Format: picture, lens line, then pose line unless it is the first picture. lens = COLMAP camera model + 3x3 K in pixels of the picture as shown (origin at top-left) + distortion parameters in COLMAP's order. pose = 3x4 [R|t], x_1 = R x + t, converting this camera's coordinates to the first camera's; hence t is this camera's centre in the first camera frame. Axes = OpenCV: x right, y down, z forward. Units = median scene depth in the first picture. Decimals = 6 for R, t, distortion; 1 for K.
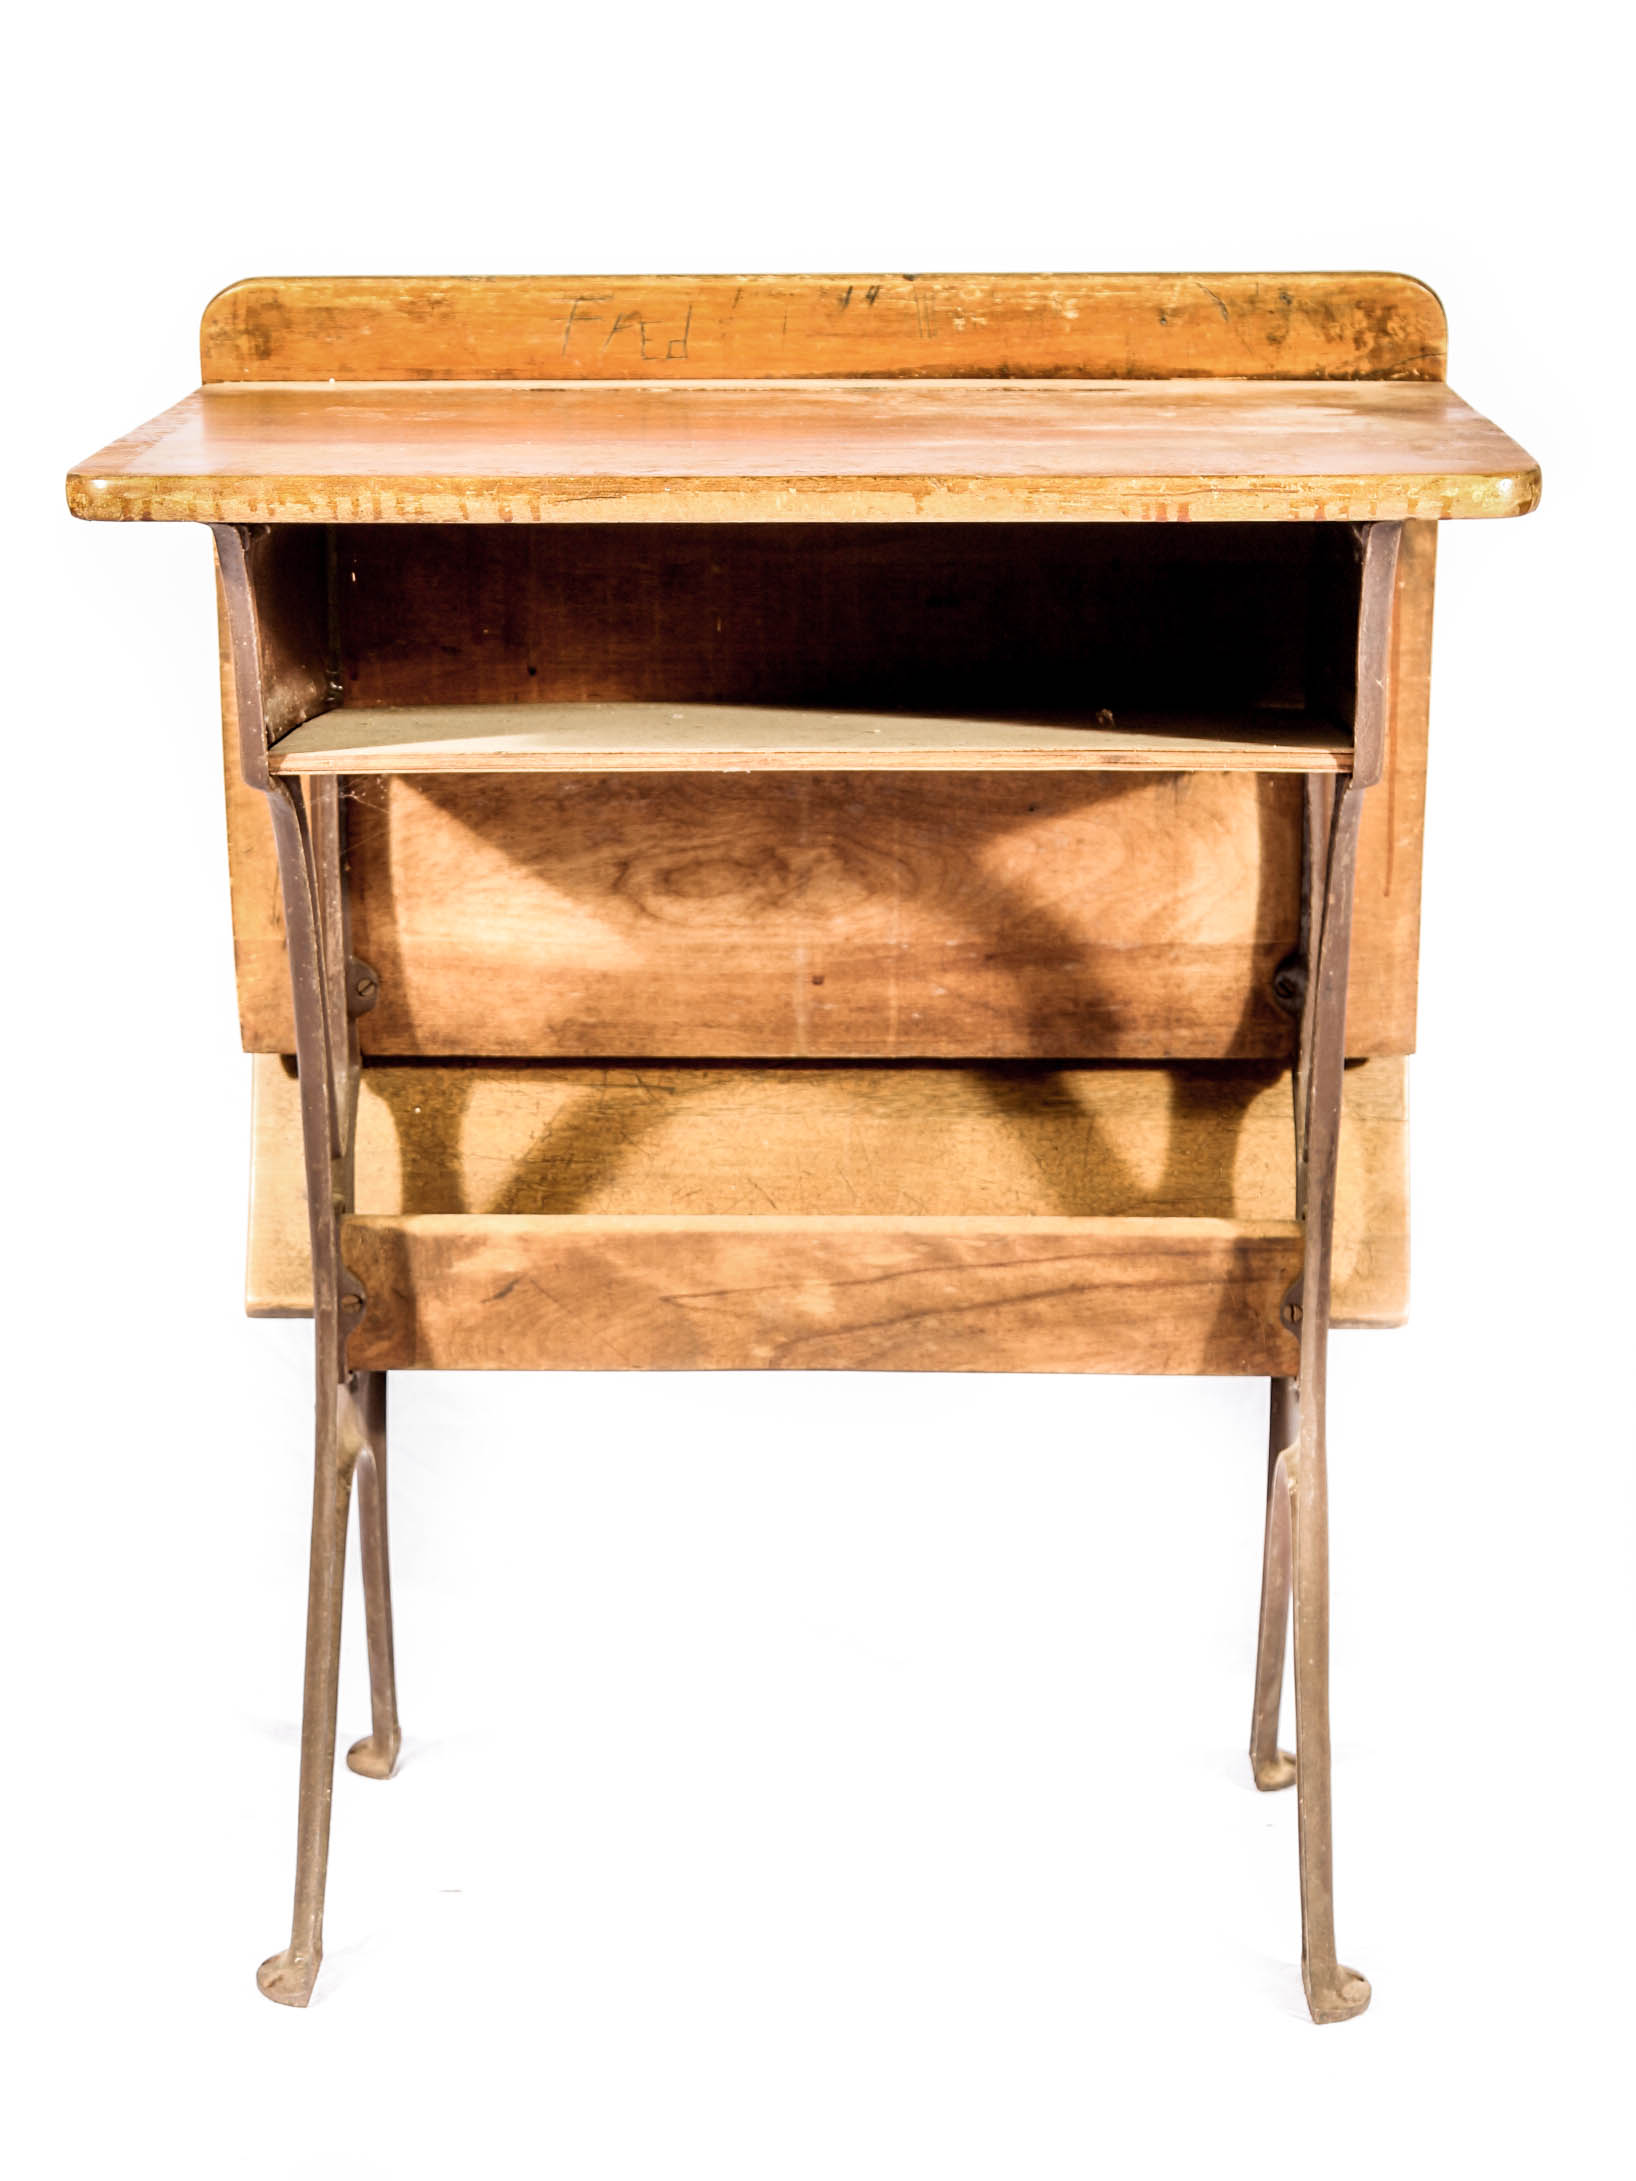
lens RADIAL K [[2437.0, 0, 819.6], [0, 2437.0, 1090.9], [0, 0, 1]] dist [0.000078, 0.000000]
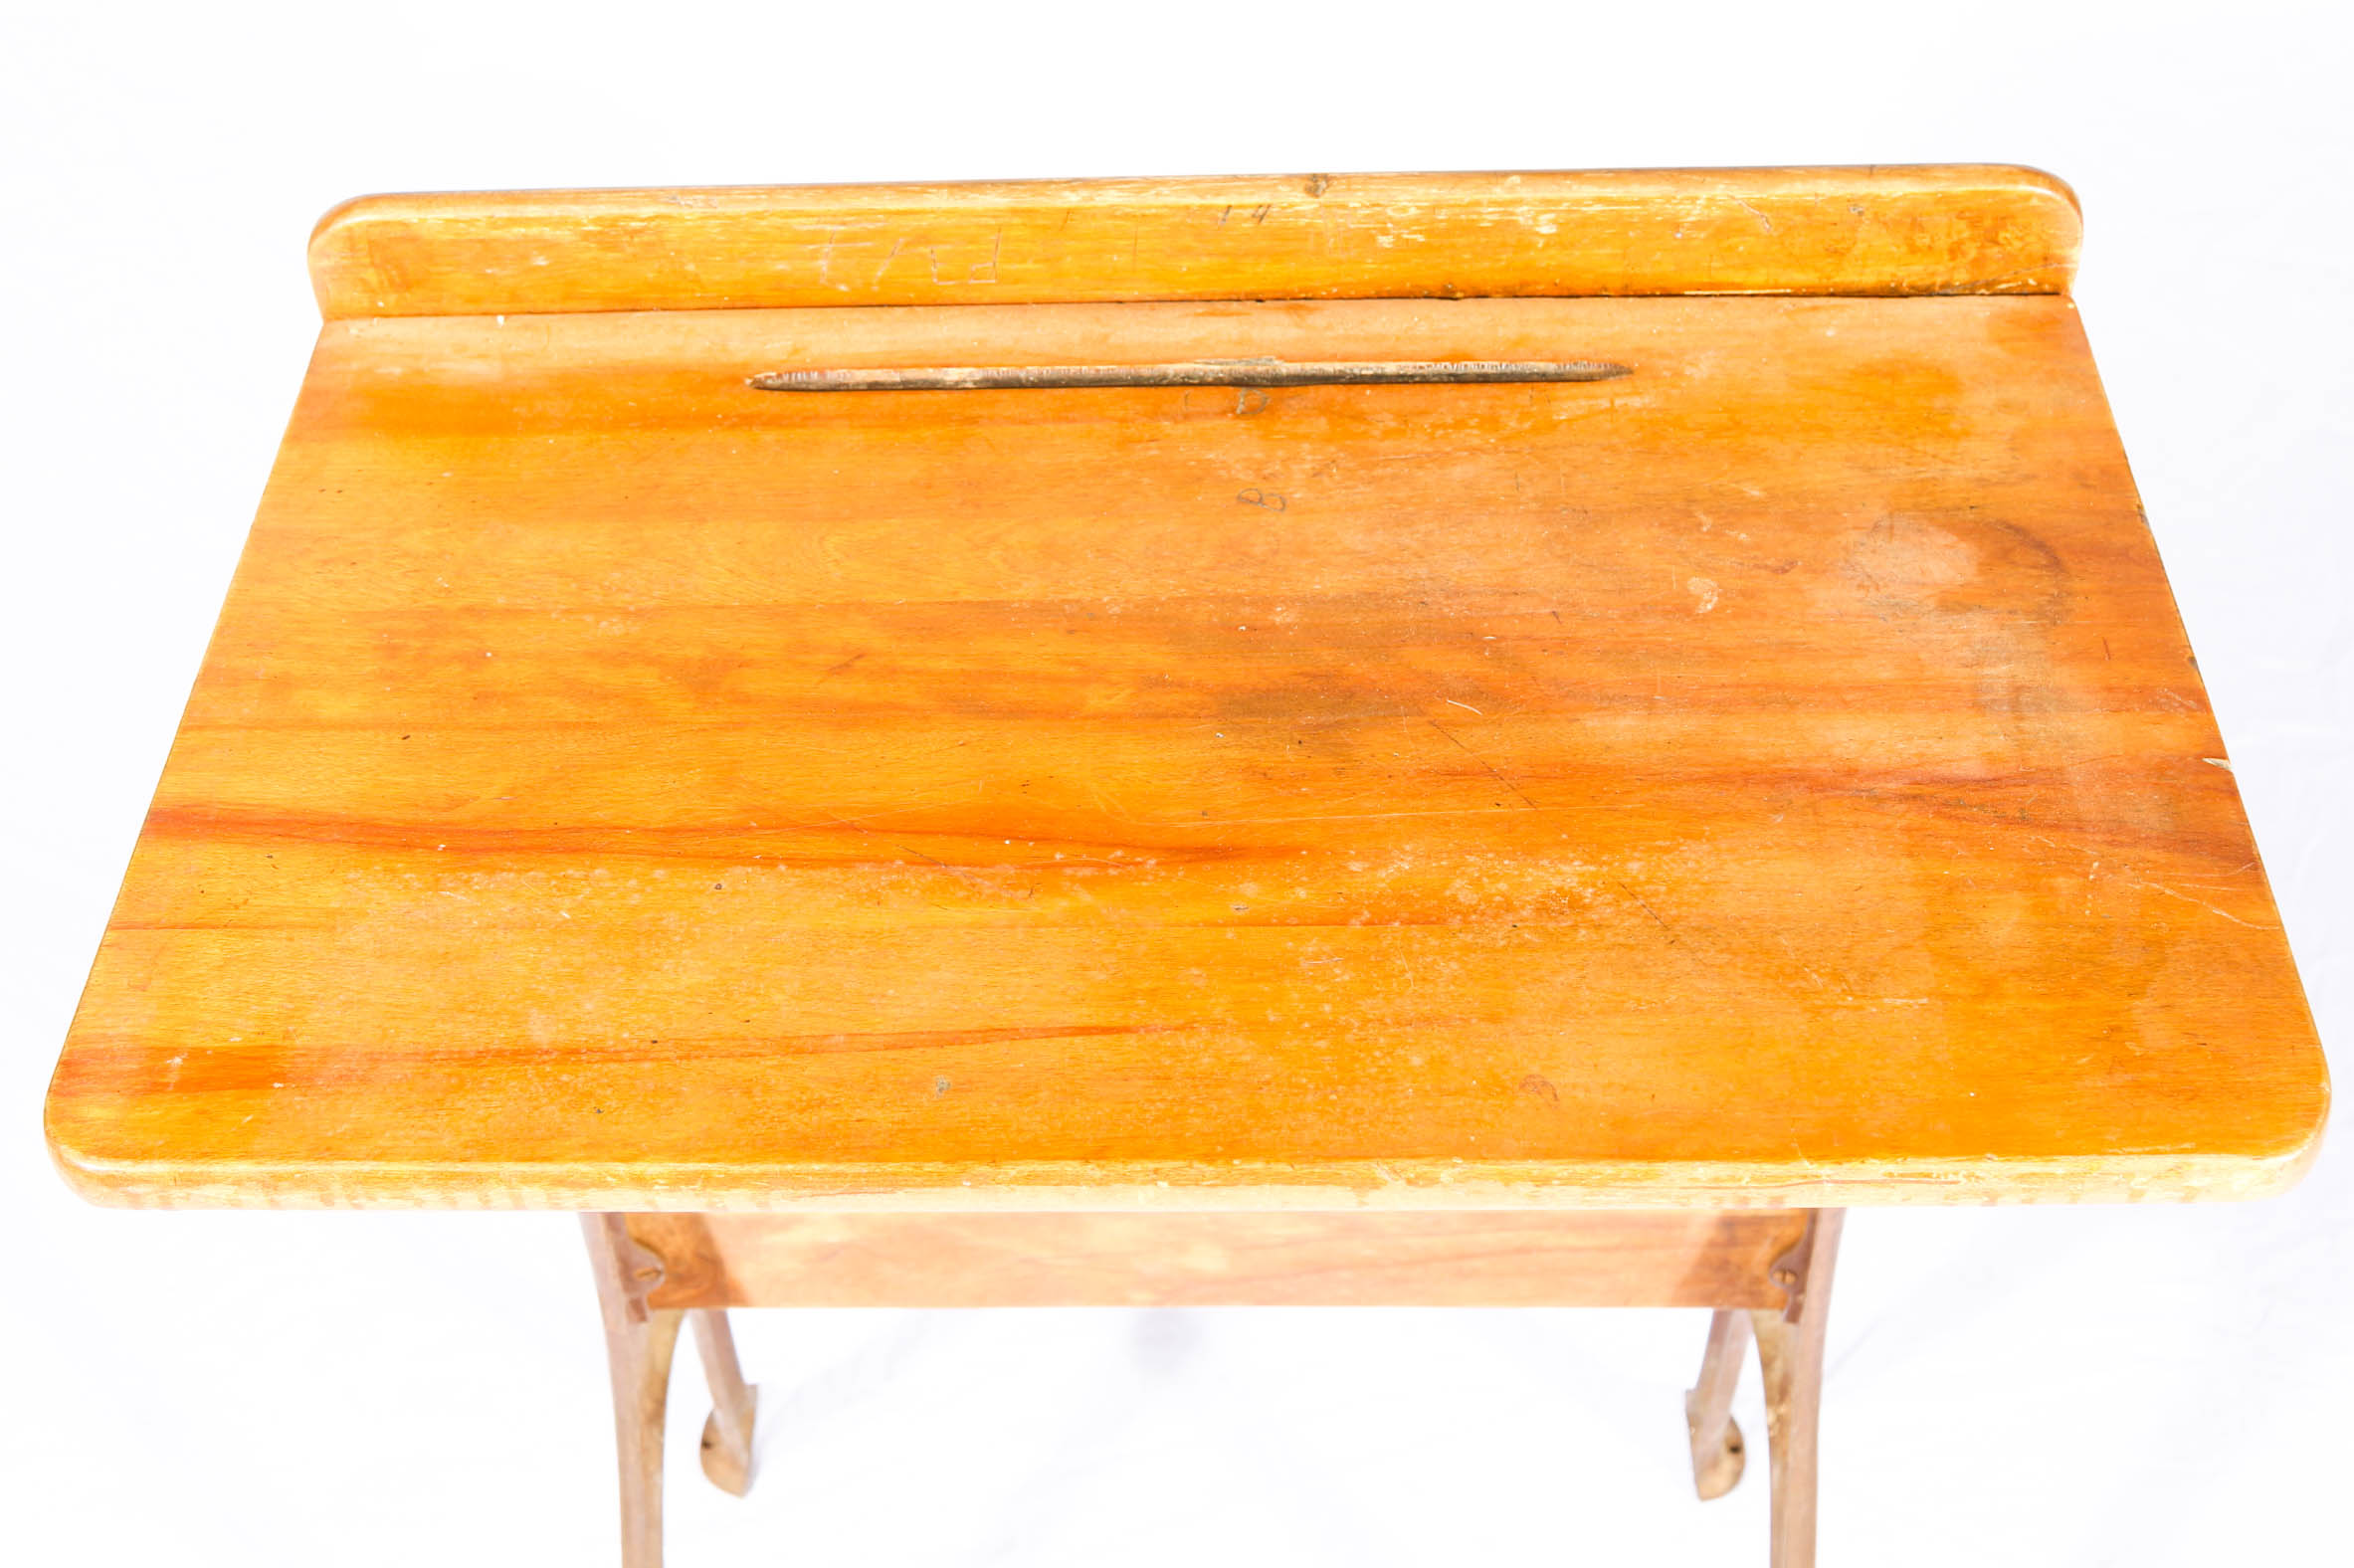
lens RADIAL K [[2514.2, 0, 1176.6], [0, 2514.2, 783.7], [0, 0, 1]] dist [-0.026247, 0.000000]
pose [[0.999676, -0.023583, -0.009580, 0.000780], [0.025238, 0.967292, 0.252408, -0.345667], [0.003314, -0.252568, 0.967574, 0.263203]]
